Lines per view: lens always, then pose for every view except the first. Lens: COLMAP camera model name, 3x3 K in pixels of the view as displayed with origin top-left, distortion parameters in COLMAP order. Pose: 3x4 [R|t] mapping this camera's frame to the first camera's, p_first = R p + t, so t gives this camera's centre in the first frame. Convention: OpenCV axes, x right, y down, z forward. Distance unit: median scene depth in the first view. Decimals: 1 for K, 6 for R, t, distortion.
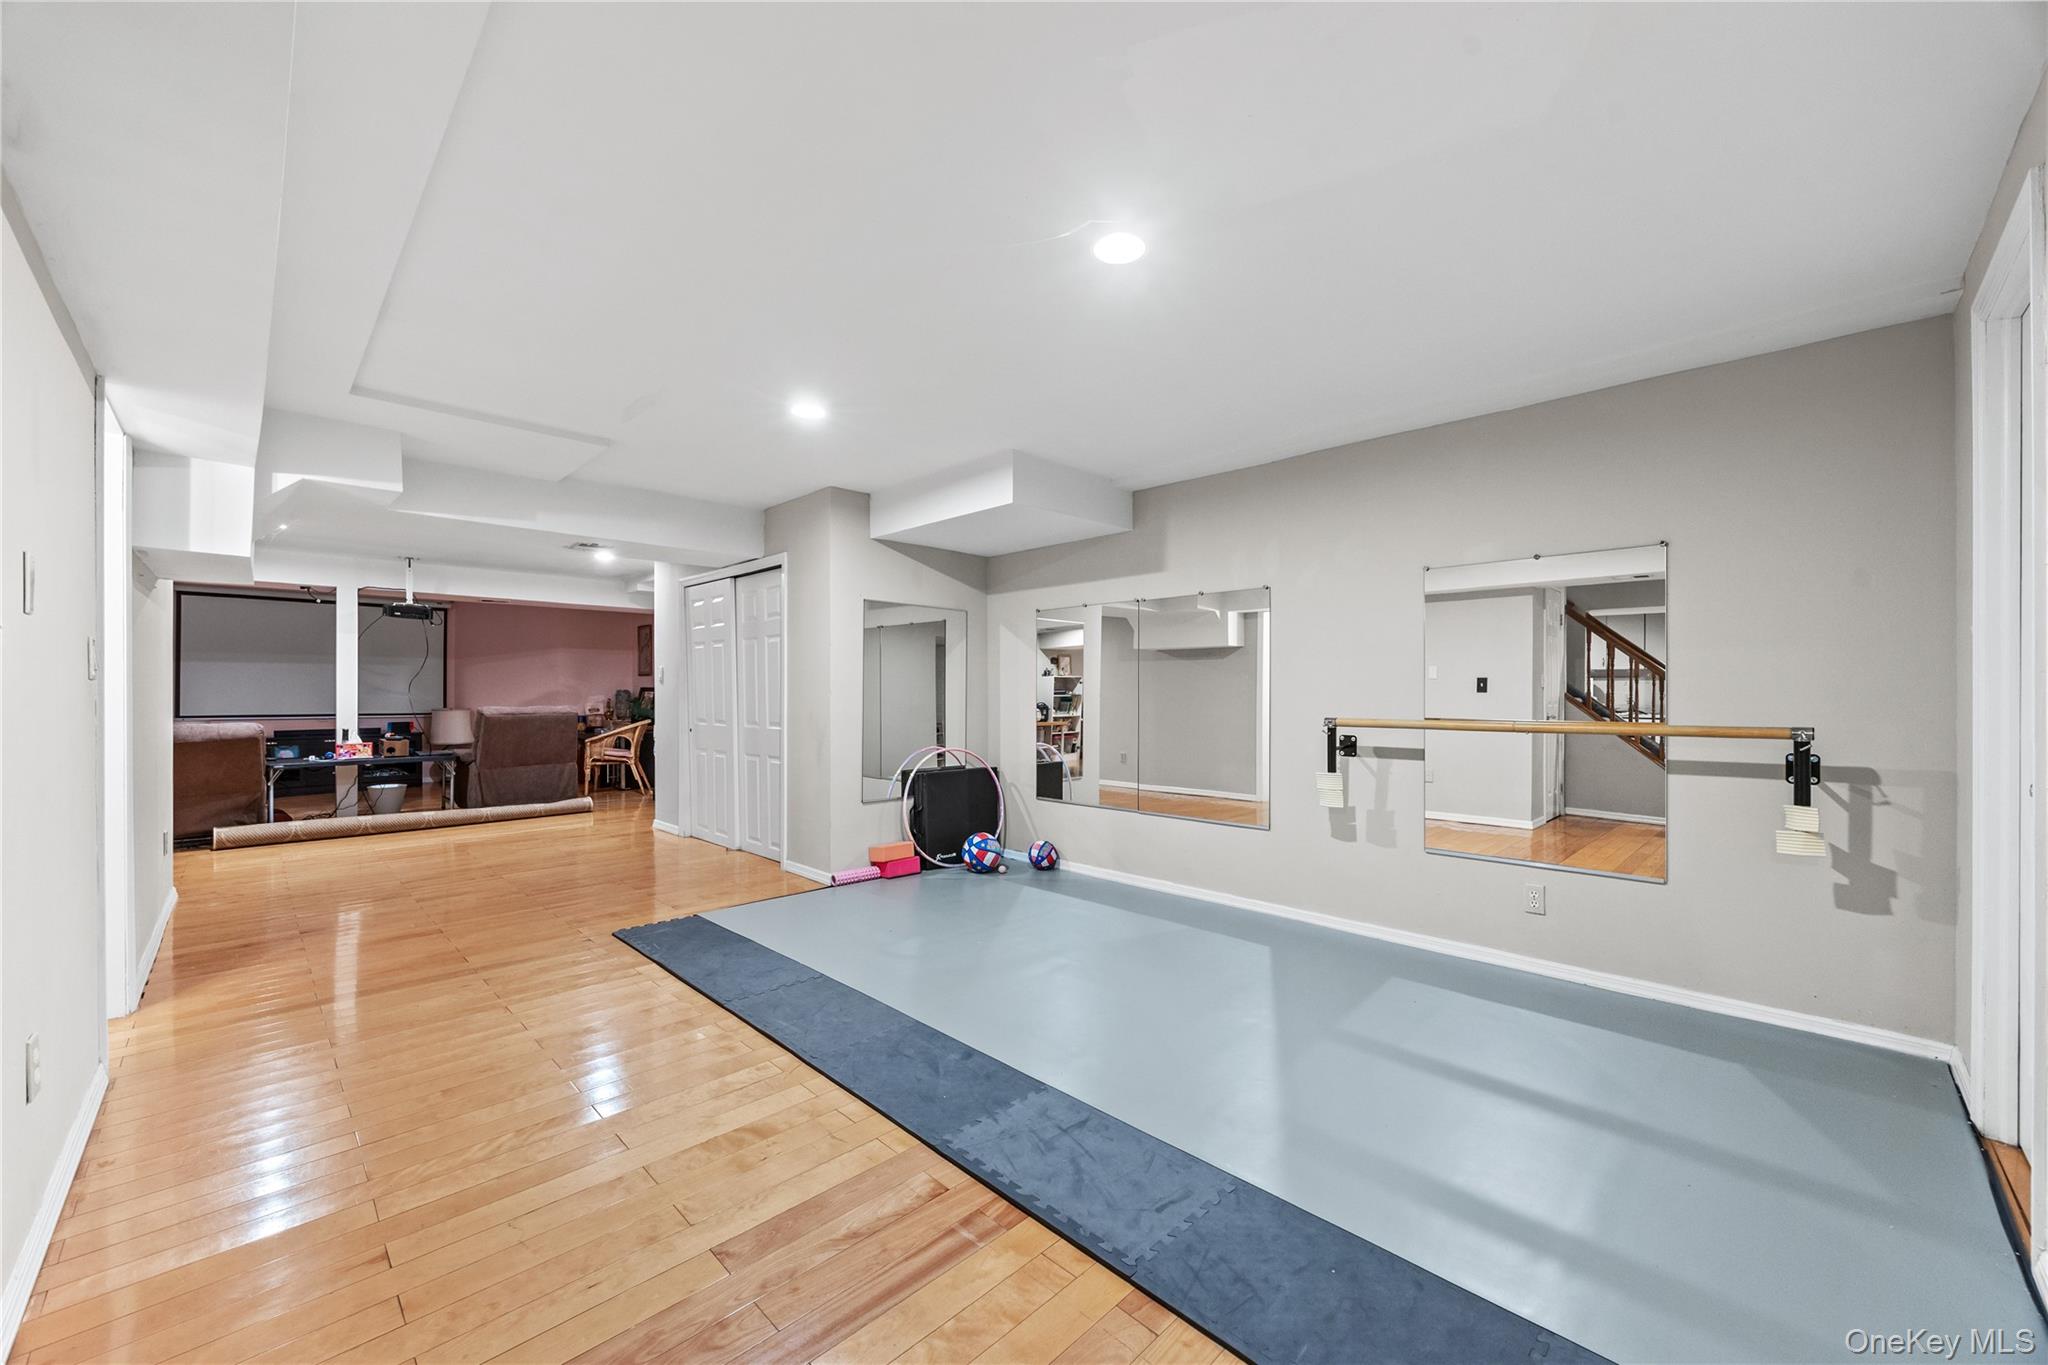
lens RADIAL K [[783.1, 0, 1011.2], [0, 783.1, 688.8], [0, 0, 1]] dist [0.000310, 0.000052]
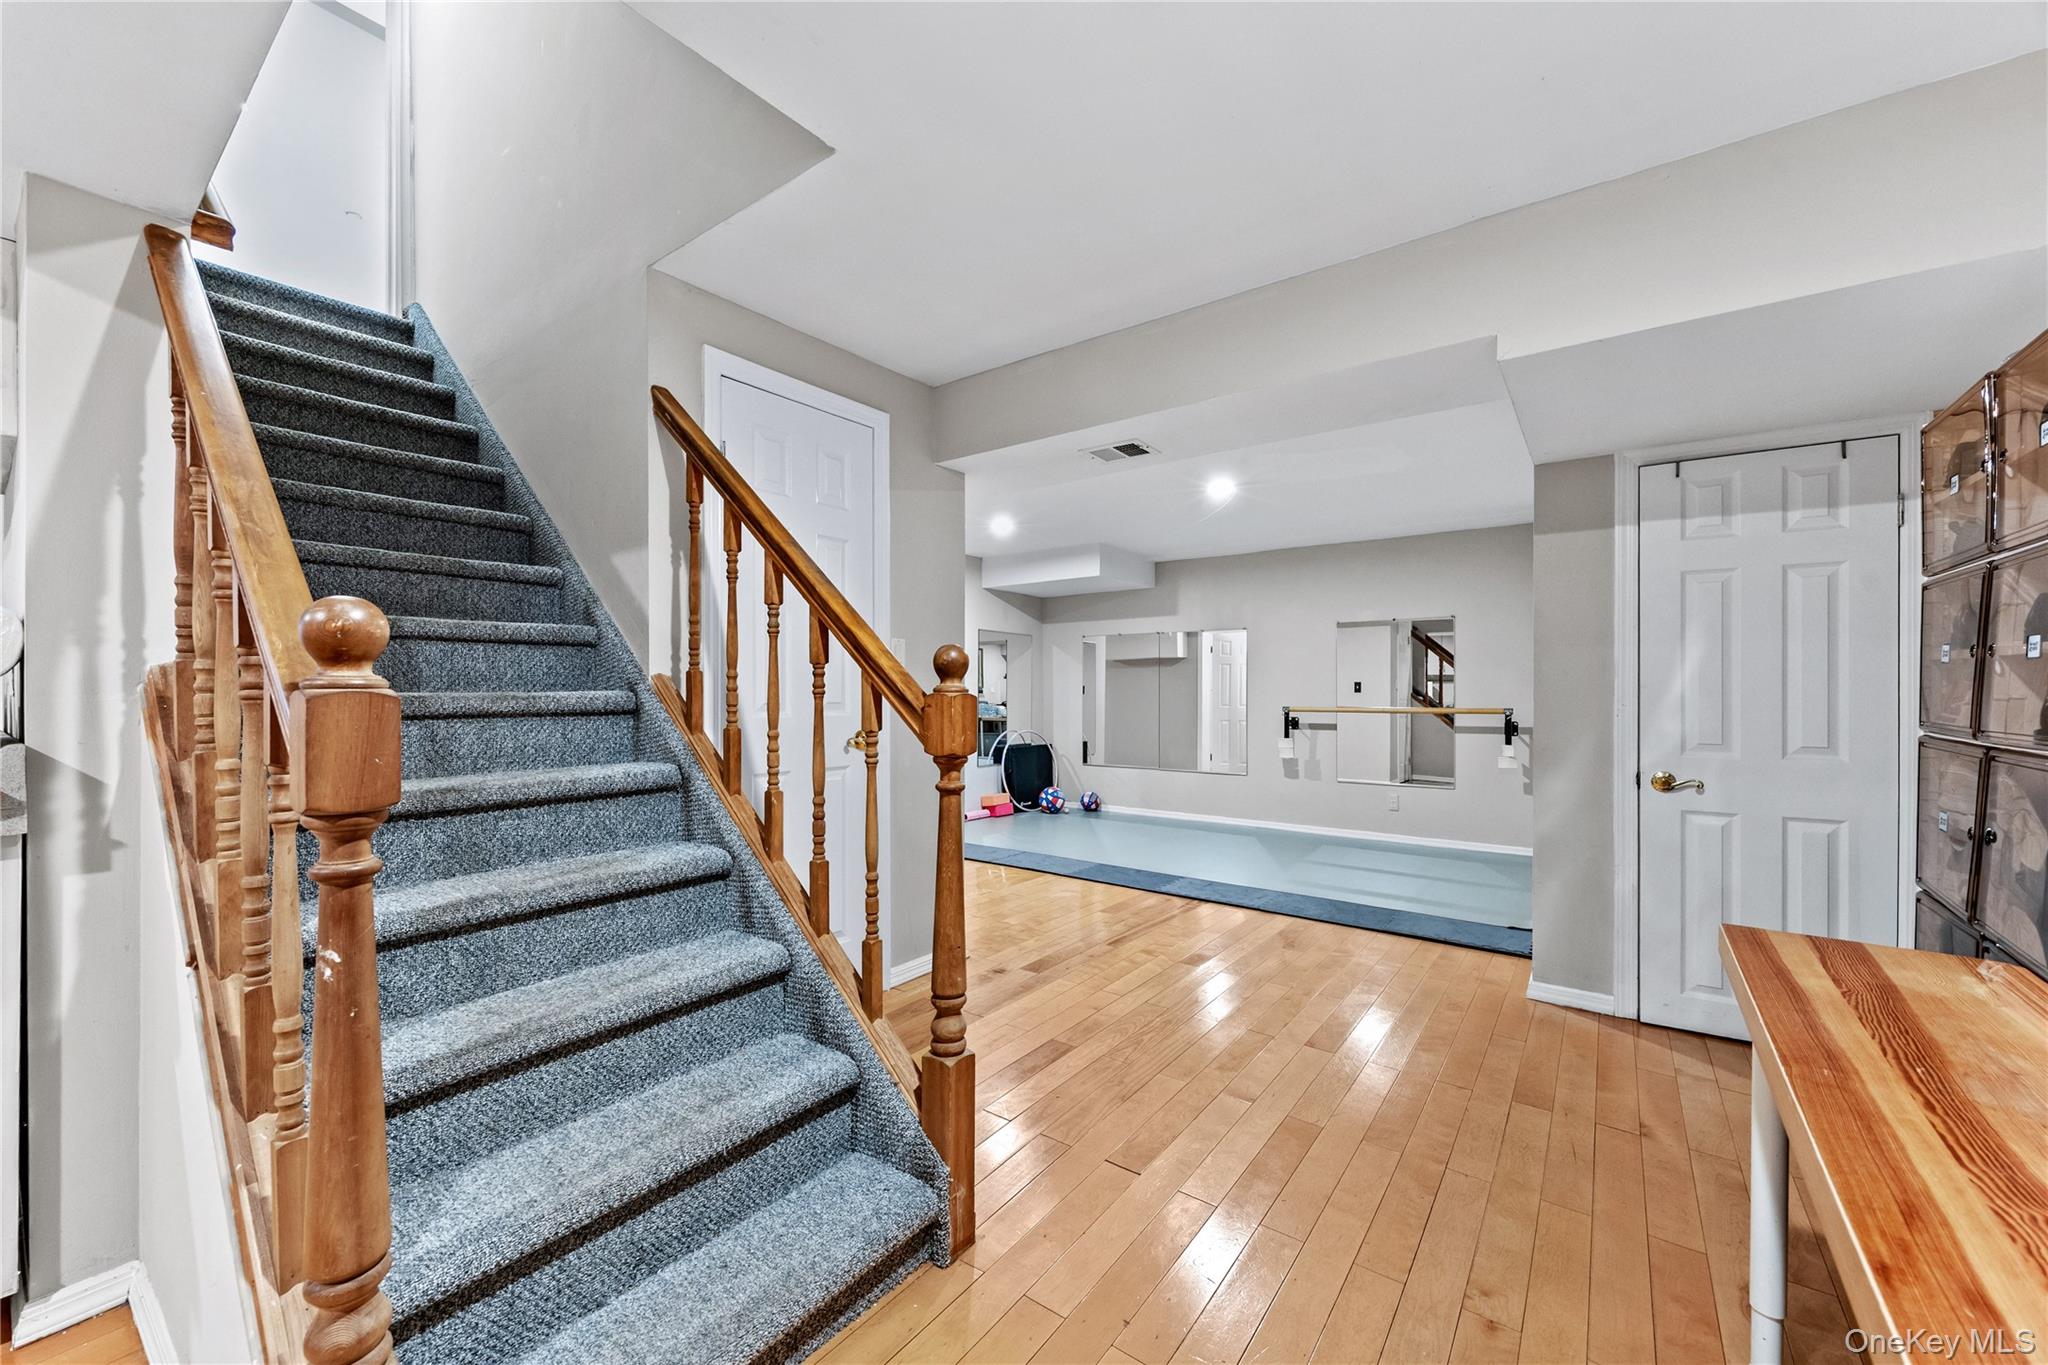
lens RADIAL K [[783.1, 0, 1029.1], [0, 783.1, 690.0], [0, 0, 1]] dist [0.000310, 0.000052]
pose [[0.987435, 0.000151, 0.158027, -0.322125], [-0.000361, 0.999999, 0.001301, -0.001605], [-0.158026, -0.001342, 0.987434, -0.469394]]
